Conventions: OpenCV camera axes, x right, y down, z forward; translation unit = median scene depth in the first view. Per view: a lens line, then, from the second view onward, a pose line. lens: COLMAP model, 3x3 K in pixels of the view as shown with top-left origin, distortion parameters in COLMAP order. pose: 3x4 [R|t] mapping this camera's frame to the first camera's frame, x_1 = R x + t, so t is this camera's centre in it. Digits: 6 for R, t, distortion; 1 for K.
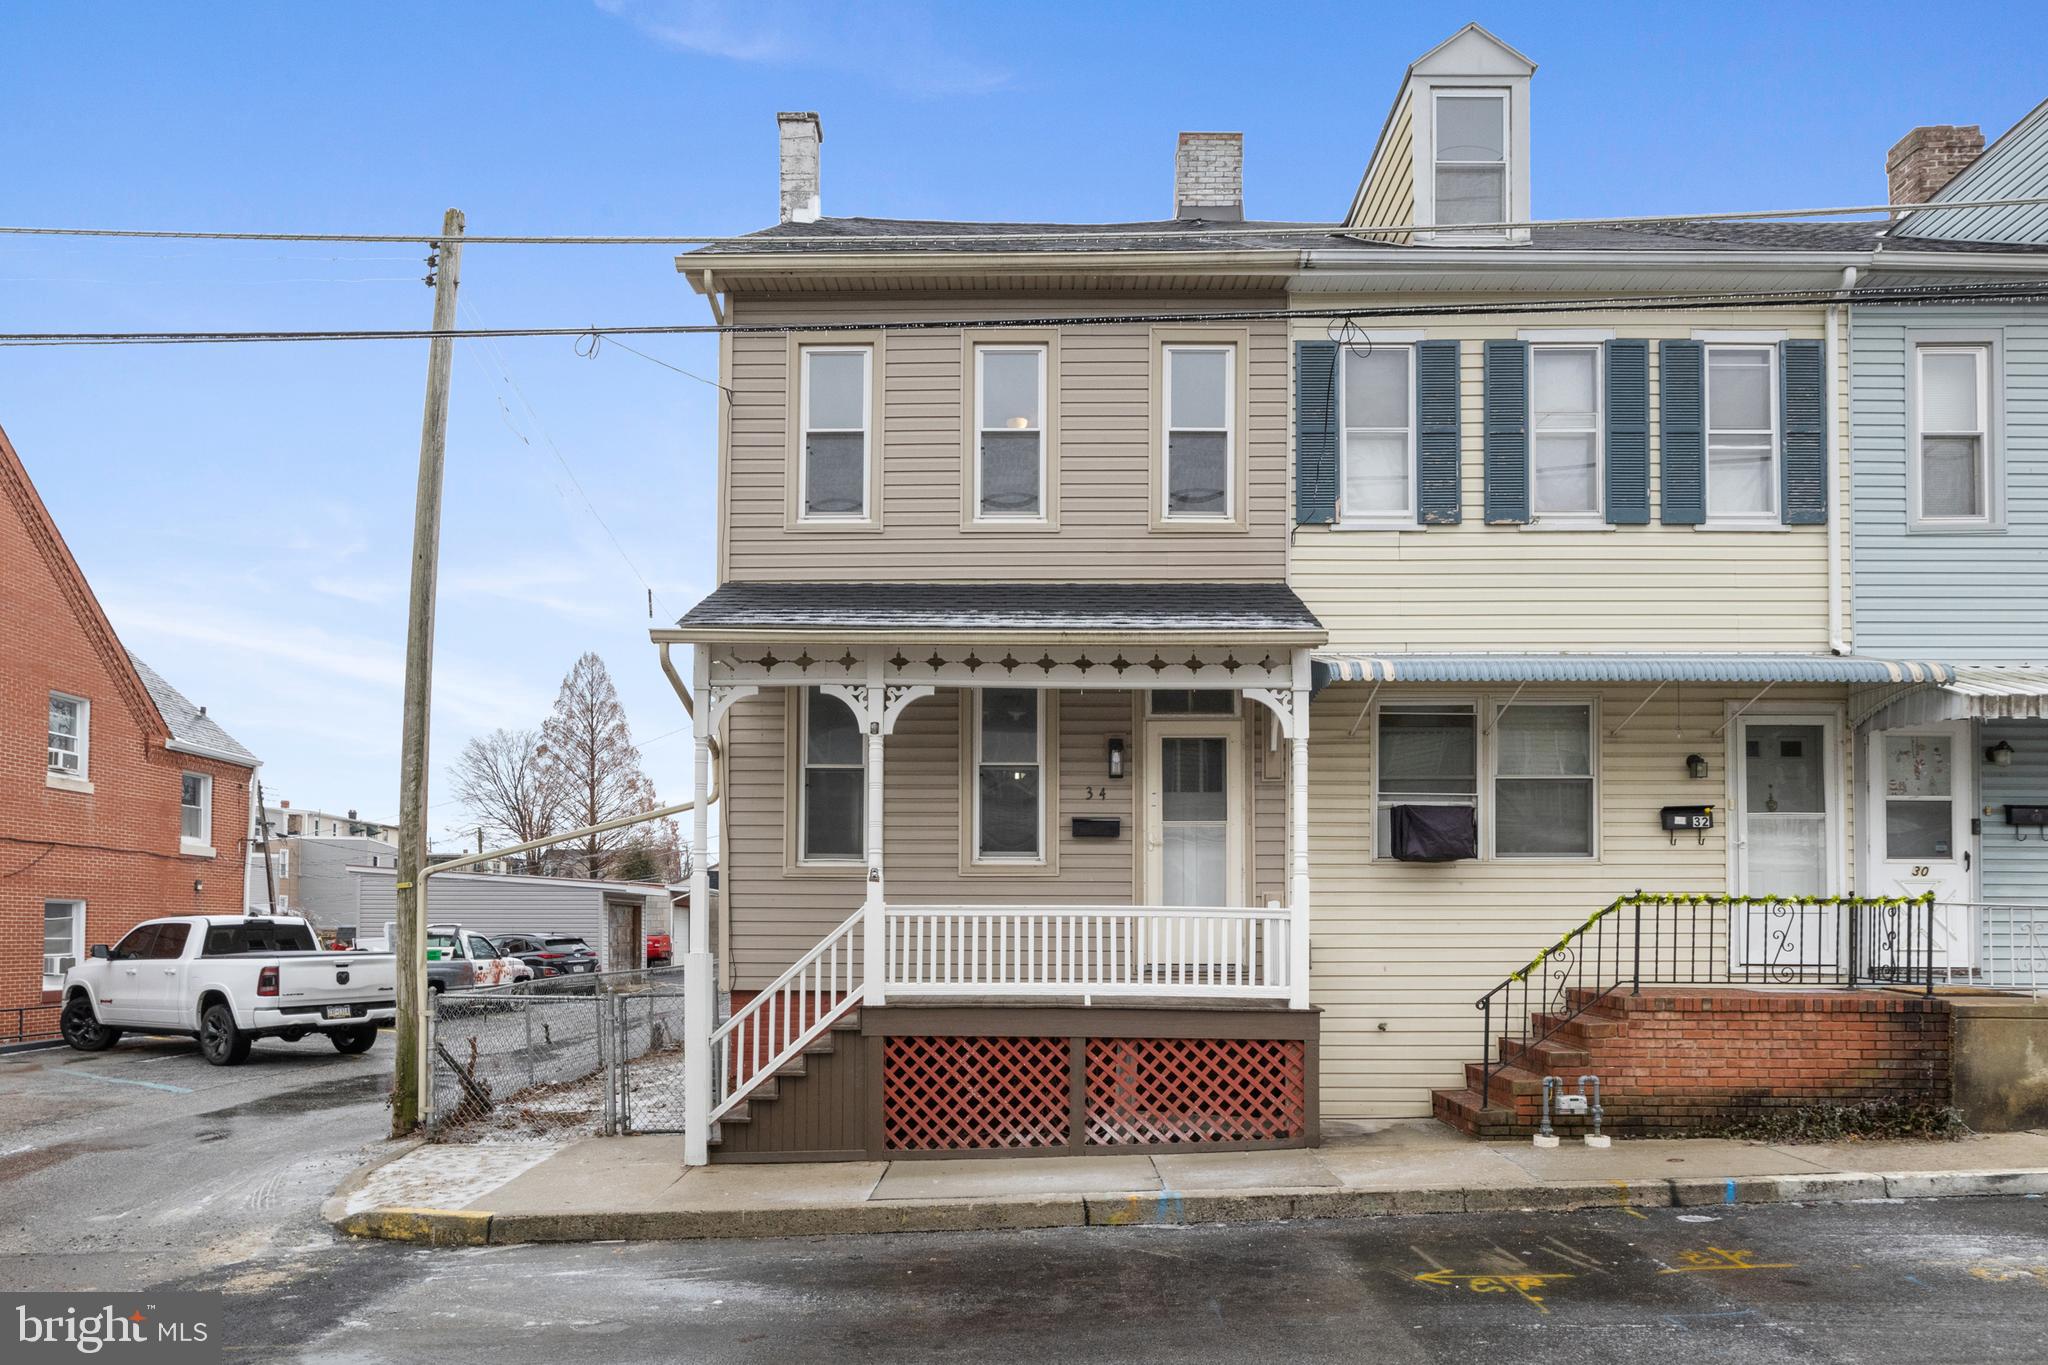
lens RADIAL K [[1393.3, 0, 1024.0], [0, 1393.3, 682.5], [0, 0, 1]] dist [-0.048426, -0.000032]
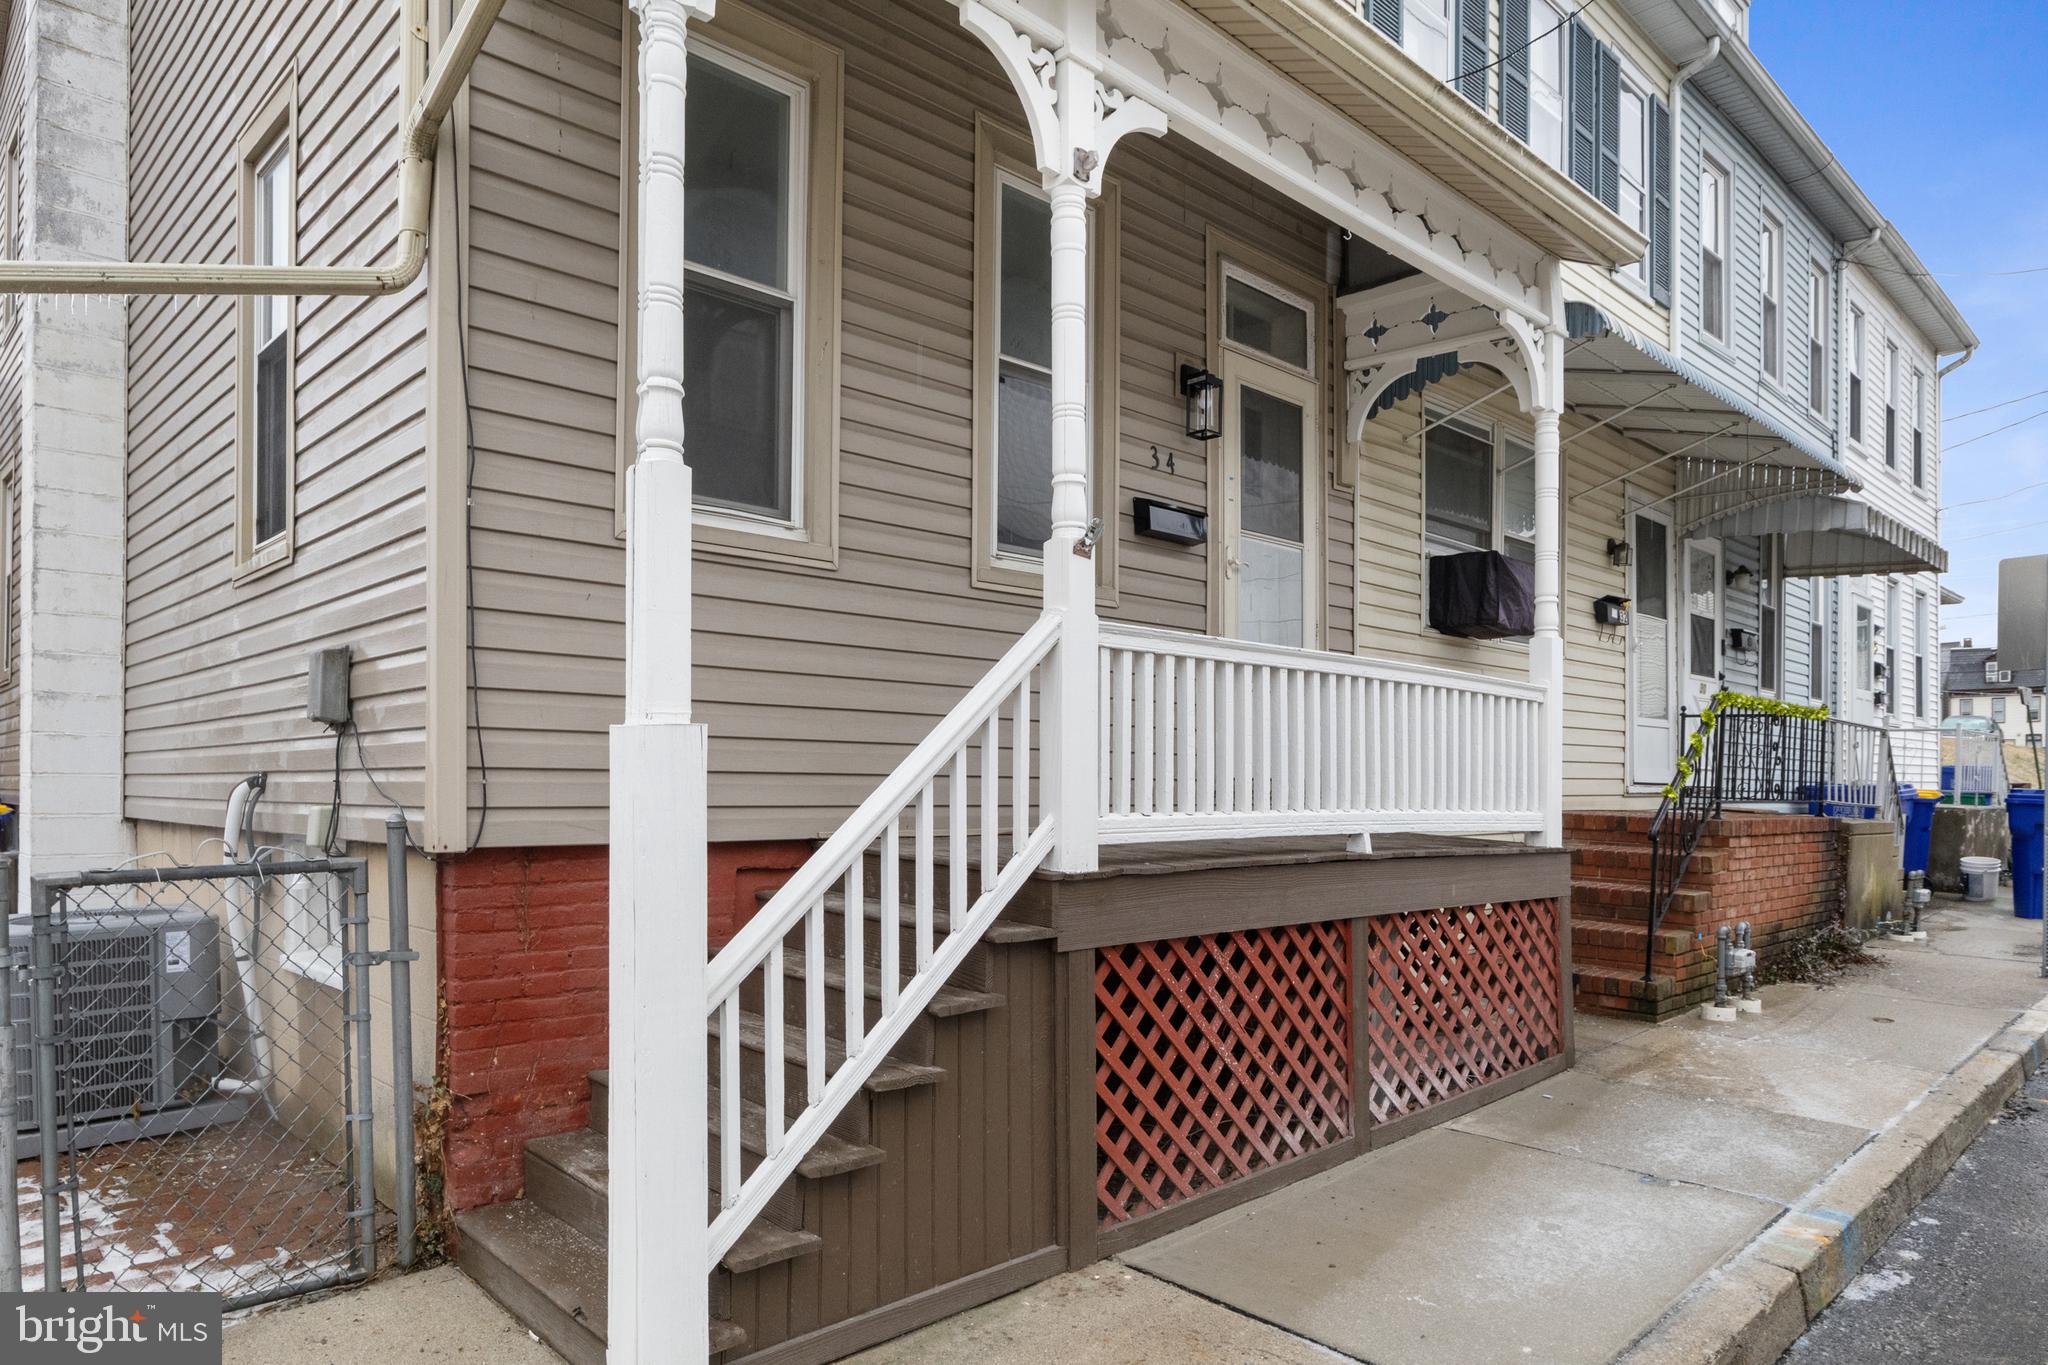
lens RADIAL K [[1292.9, 0, 1024.0], [0, 1292.9, 682.5], [0, 0, 1]] dist [0.007747, 0.000534]
pose [[0.722327, 0.055078, 0.689355, -0.369154], [-0.135816, 0.988709, 0.063316, 0.158701], [-0.678084, -0.139360, 0.721651, 0.752264]]
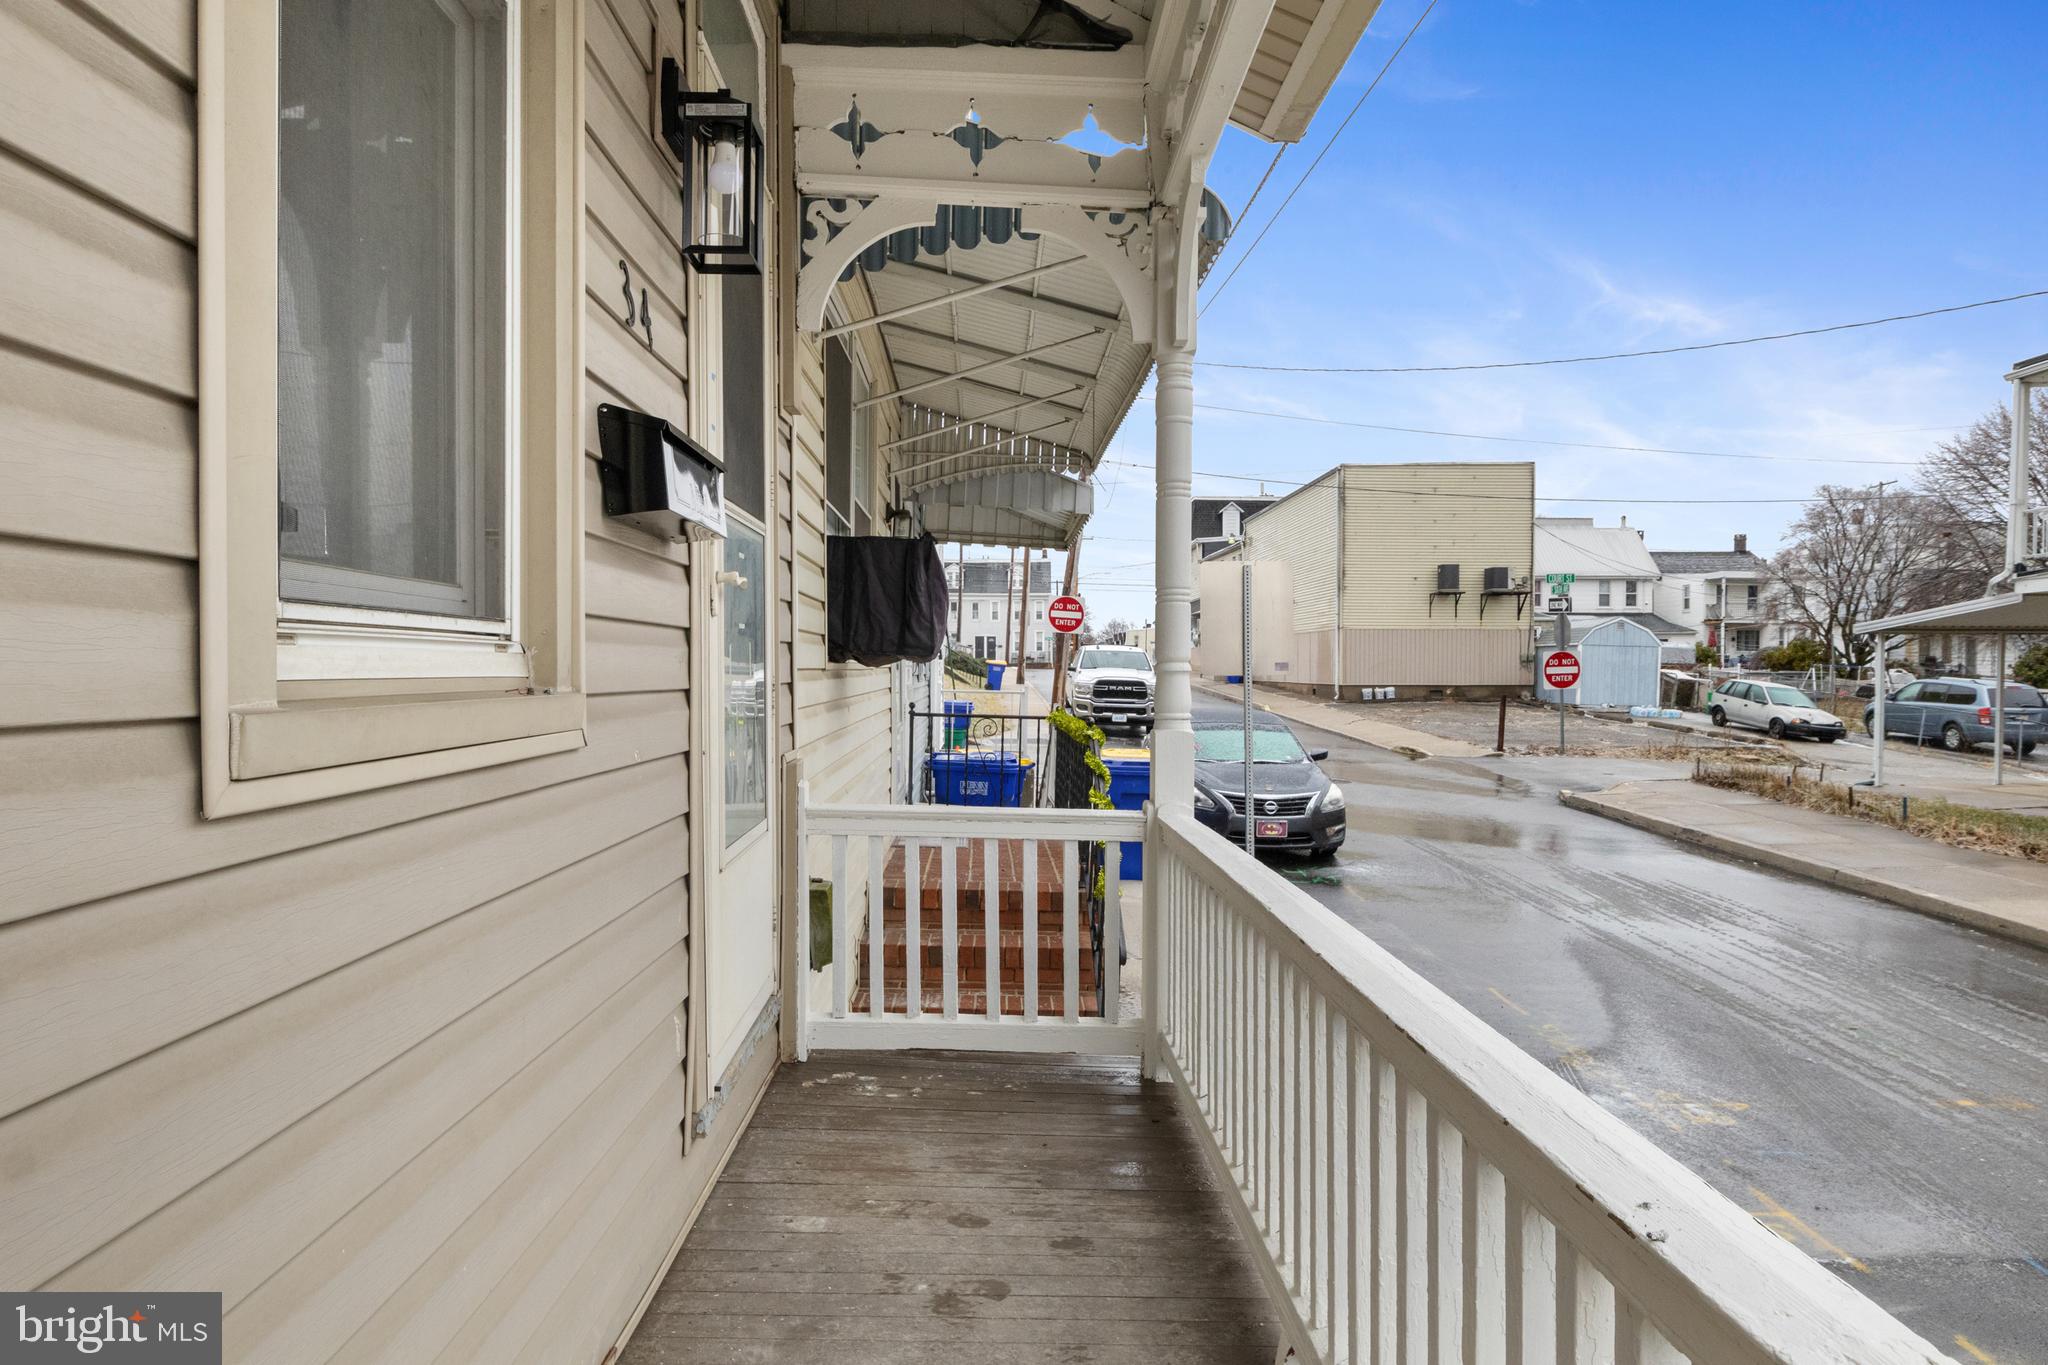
lens RADIAL K [[1269.1, 0, 1022.9], [0, 1269.1, 661.5], [0, 0, 1]] dist [0.000642, -0.000010]
pose [[-0.014835, 0.001551, 0.999889, -0.149440], [-0.188936, 0.981980, -0.004326, 0.135611], [-0.981877, -0.188979, -0.014275, 1.056812]]
